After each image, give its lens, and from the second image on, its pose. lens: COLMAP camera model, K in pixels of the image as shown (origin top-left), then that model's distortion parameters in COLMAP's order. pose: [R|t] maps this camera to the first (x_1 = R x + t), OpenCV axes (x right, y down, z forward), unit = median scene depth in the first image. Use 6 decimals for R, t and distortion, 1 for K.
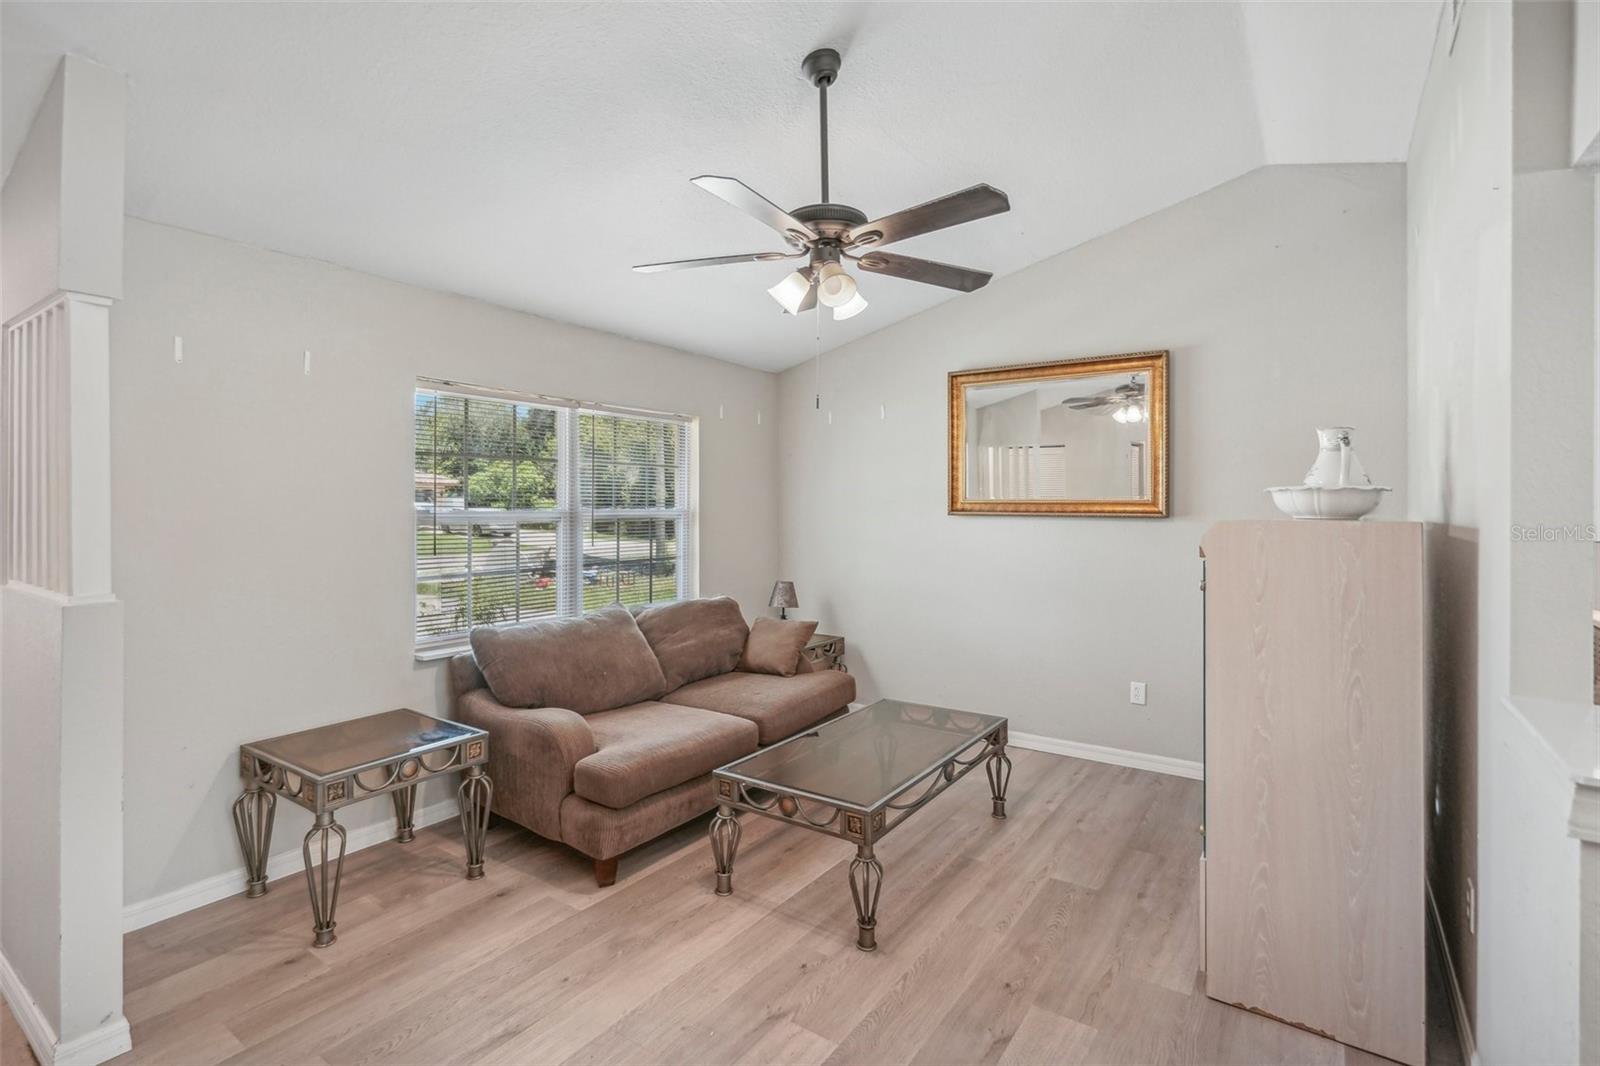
lens RADIAL K [[750.1, 0, 799.2], [0, 750.1, 509.8], [0, 0, 1]] dist [-0.001393, 0.000617]
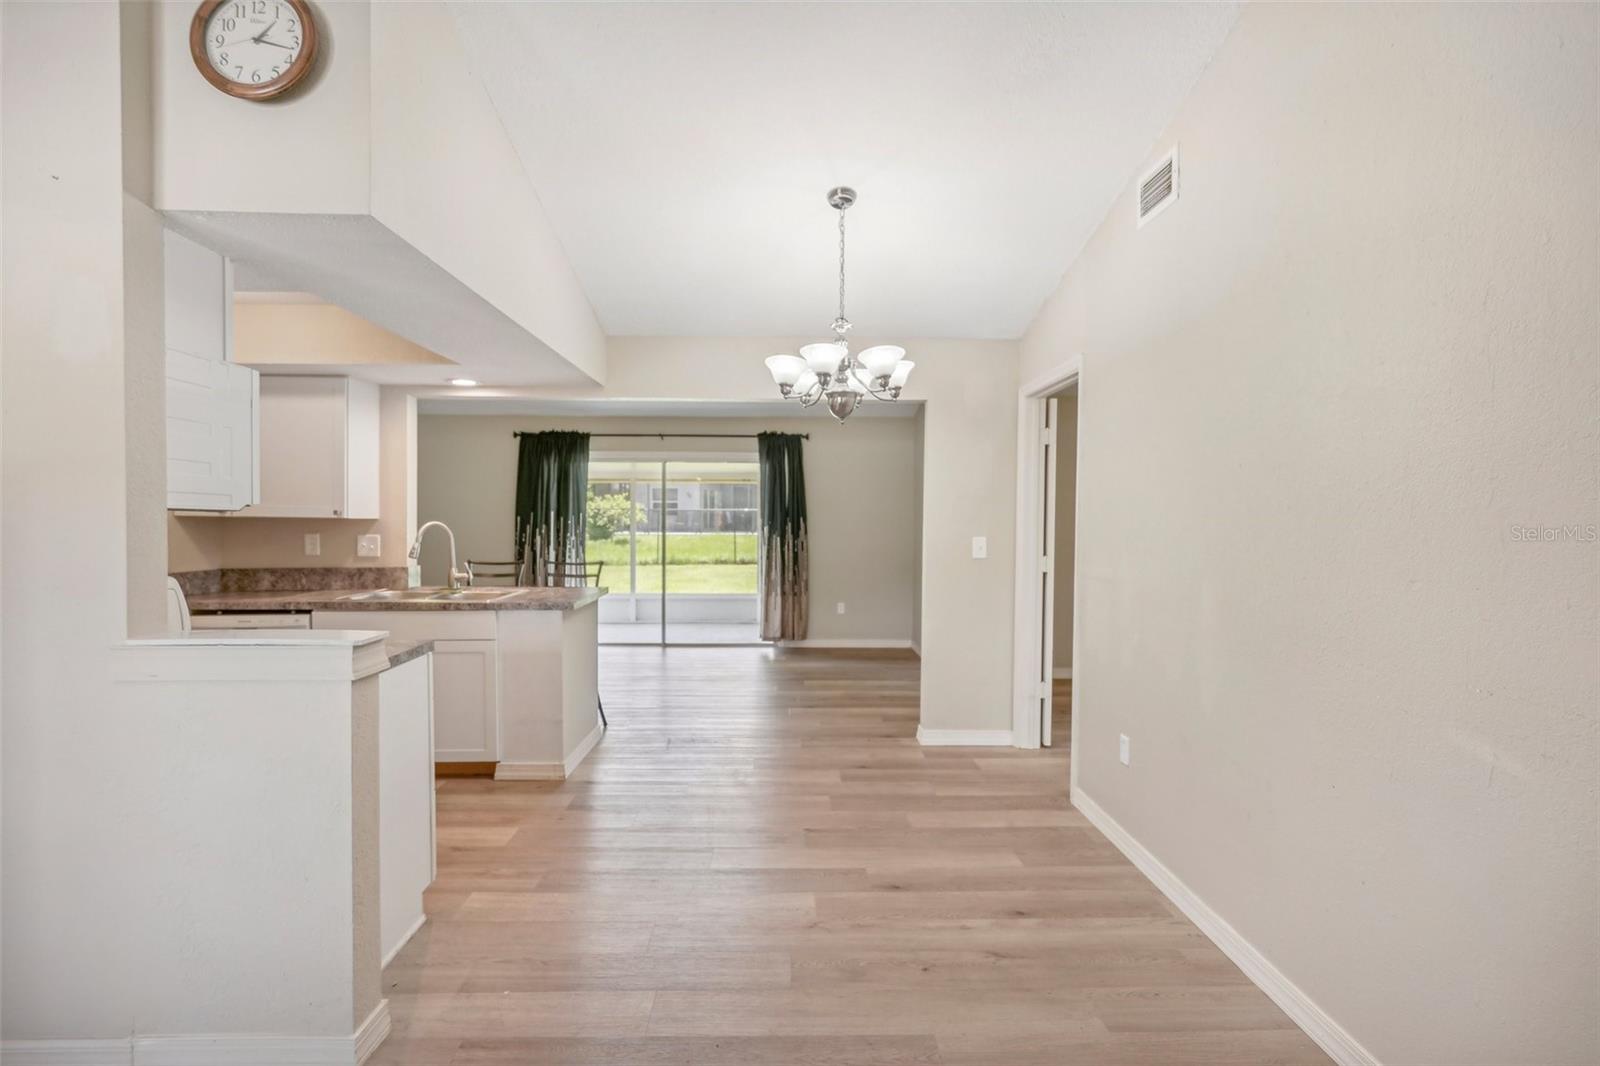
lens RADIAL K [[740.4, 0, 797.0], [0, 740.4, 527.2], [0, 0, 1]] dist [-0.014025, 0.019415]
pose [[-0.593994, -0.013850, 0.804350, -0.279998], [-0.000339, 0.999856, 0.016966, 0.024985], [-0.804469, 0.009805, -0.593913, 0.392127]]
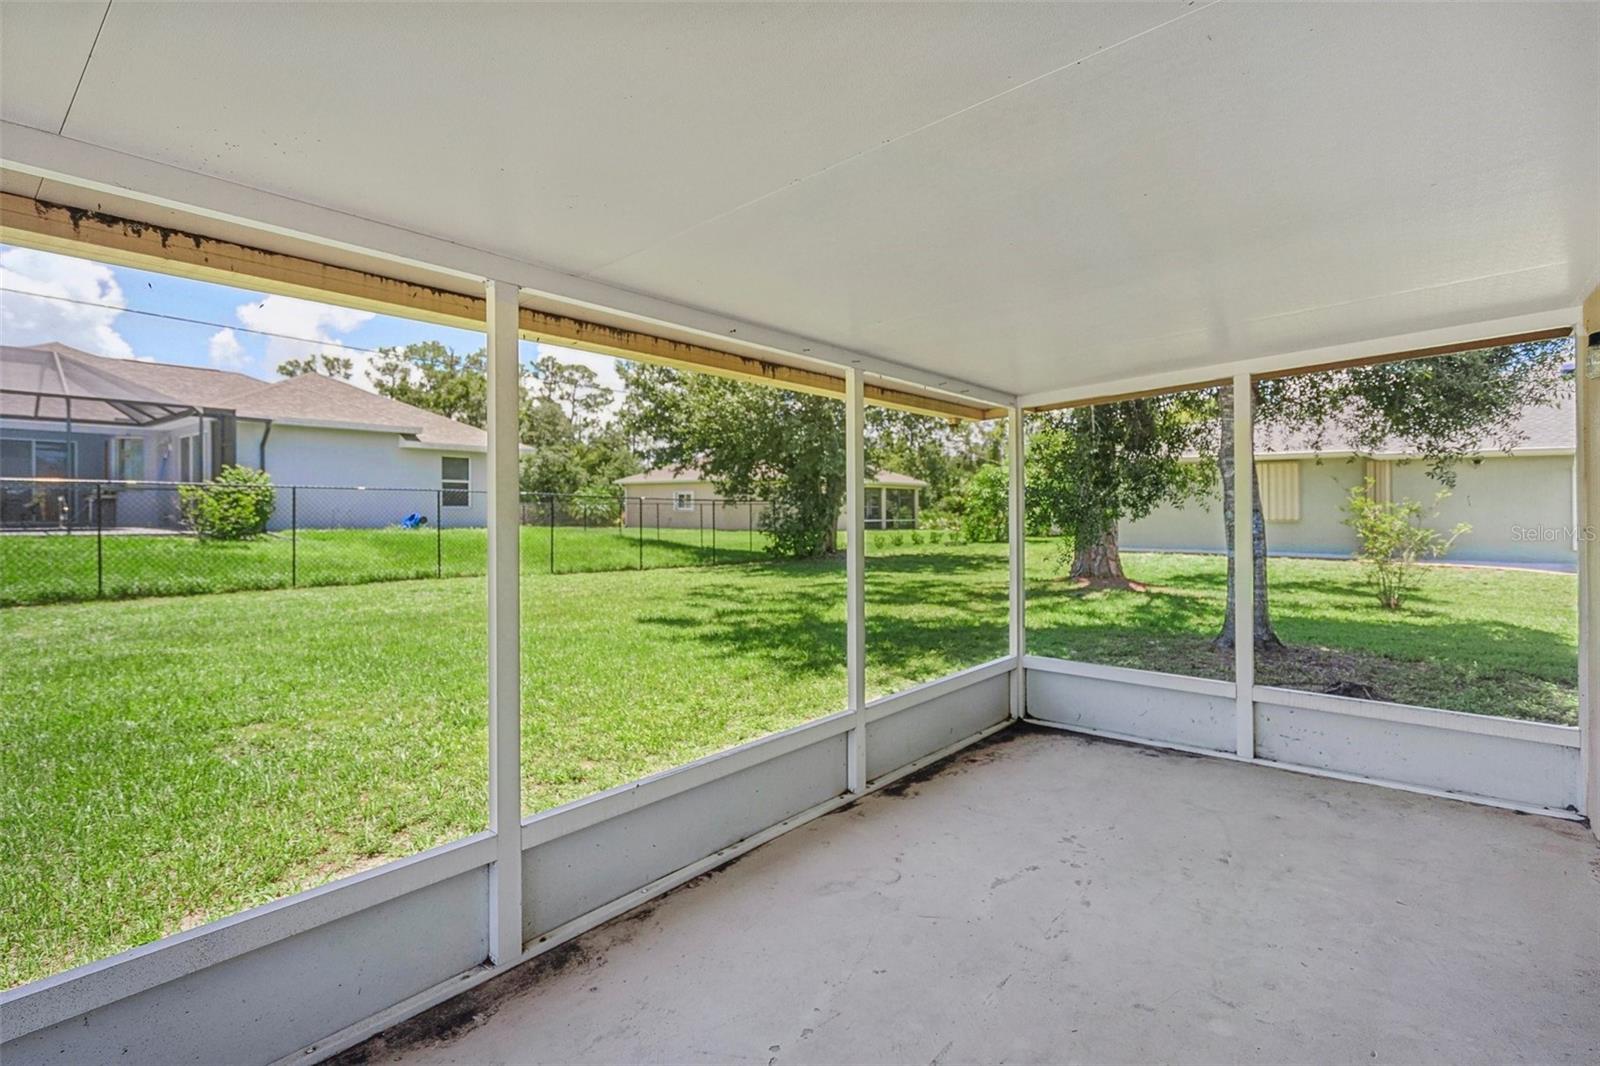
lens RADIAL K [[759.8, 0, 800.0], [0, 759.8, 533.0], [0, 0, 1]] dist [-0.003111, 0.000294]
pose [[-0.996522, -0.003263, 0.083264, 1.783319], [-0.000500, 0.999449, 0.033182, 0.011819], [-0.083327, 0.033025, -0.995975, 0.369710]]
